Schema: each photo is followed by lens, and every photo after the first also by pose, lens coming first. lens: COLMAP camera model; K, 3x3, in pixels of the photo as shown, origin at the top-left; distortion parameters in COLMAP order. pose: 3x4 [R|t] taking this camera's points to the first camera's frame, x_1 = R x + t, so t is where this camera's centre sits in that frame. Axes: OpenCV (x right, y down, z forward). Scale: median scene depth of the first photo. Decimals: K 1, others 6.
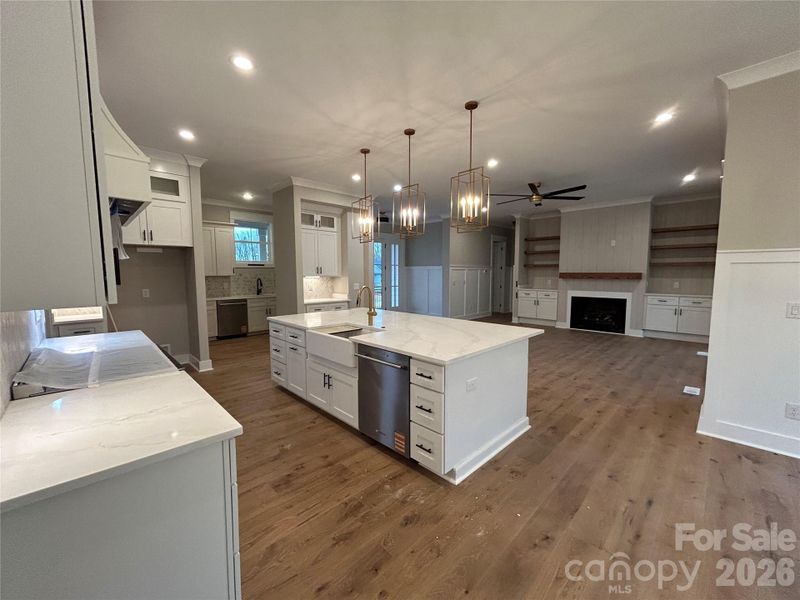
lens RADIAL K [[323.0, 0, 405.2], [0, 323.0, 300.1], [0, 0, 1]] dist [-0.006325, -0.000415]
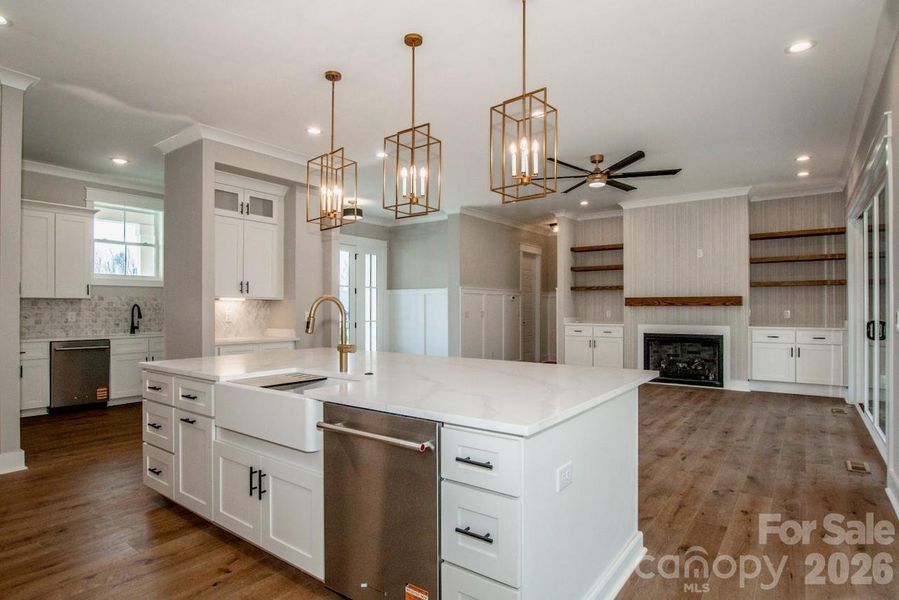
lens RADIAL K [[488.7, 0, 448.9], [0, 488.7, 302.5], [0, 0, 1]] dist [-0.030375, 0.002929]
pose [[0.990094, 0.002180, 0.140389, -0.022163], [0.011424, 0.995313, -0.096027, 0.020193], [-0.139940, 0.096680, 0.985429, 0.080316]]
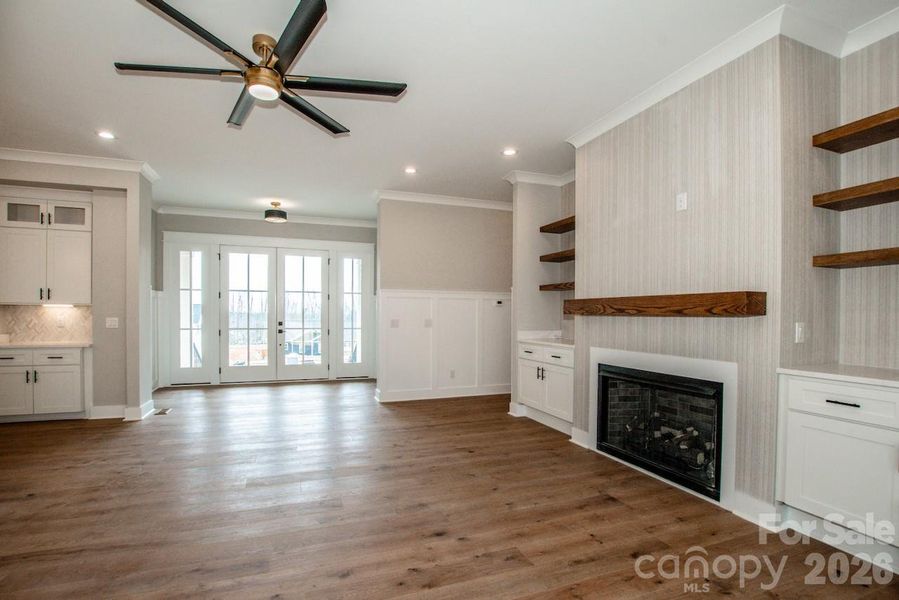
lens RADIAL K [[423.1, 0, 430.1], [0, 423.1, 320.5], [0, 0, 1]] dist [-0.000597, -0.001146]
pose [[0.888828, 0.013396, -0.458045, 0.648284], [-0.046271, 0.997088, -0.060626, -0.024611], [0.455899, 0.075080, 0.886859, 0.551680]]
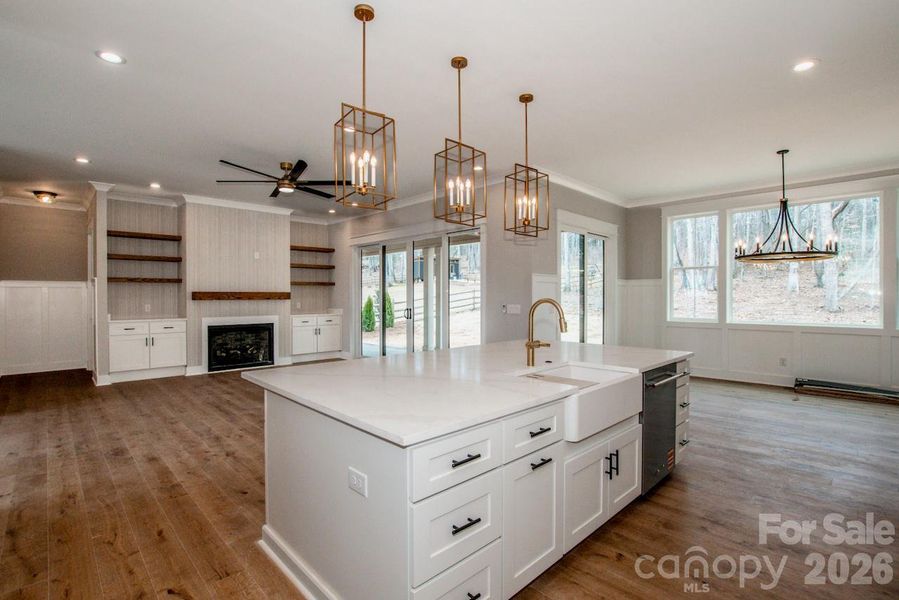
lens RADIAL K [[423.1, 0, 440.3], [0, 423.1, 299.9], [0, 0, 1]] dist [-0.000597, -0.001146]
pose [[0.051872, -0.005346, 0.998639, -0.417232], [0.088968, 0.996034, 0.000710, -0.025915], [-0.994683, 0.088810, 0.052142, 0.518455]]
